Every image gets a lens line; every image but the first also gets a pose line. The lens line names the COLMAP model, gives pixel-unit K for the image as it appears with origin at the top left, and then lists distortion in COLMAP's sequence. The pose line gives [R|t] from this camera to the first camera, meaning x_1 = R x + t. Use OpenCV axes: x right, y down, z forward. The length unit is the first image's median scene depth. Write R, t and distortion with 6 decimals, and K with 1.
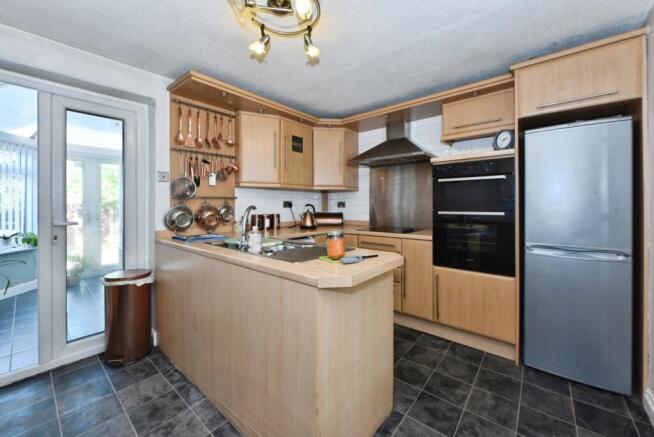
lens RADIAL K [[257.6, 0, 326.4], [0, 257.6, 199.1], [0, 0, 1]] dist [-0.010603, -0.000183]
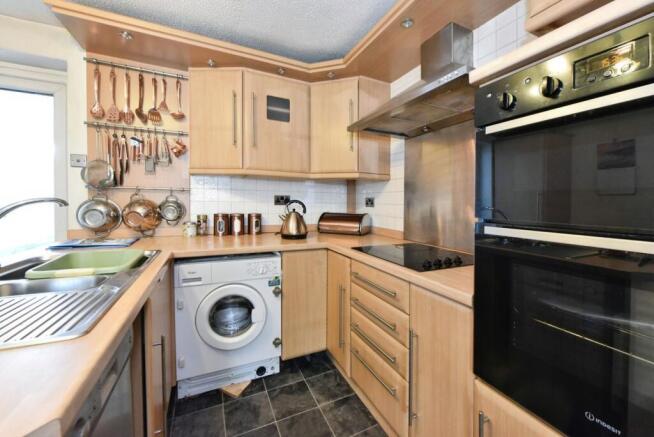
lens RADIAL K [[257.6, 0, 331.2], [0, 257.6, 199.6], [0, 0, 1]] dist [-0.010603, -0.000183]
pose [[0.912549, 0.014509, -0.408711, 0.327781], [-0.009681, 0.999857, 0.013878, 0.010050], [0.408854, -0.008708, 0.912558, 0.521929]]
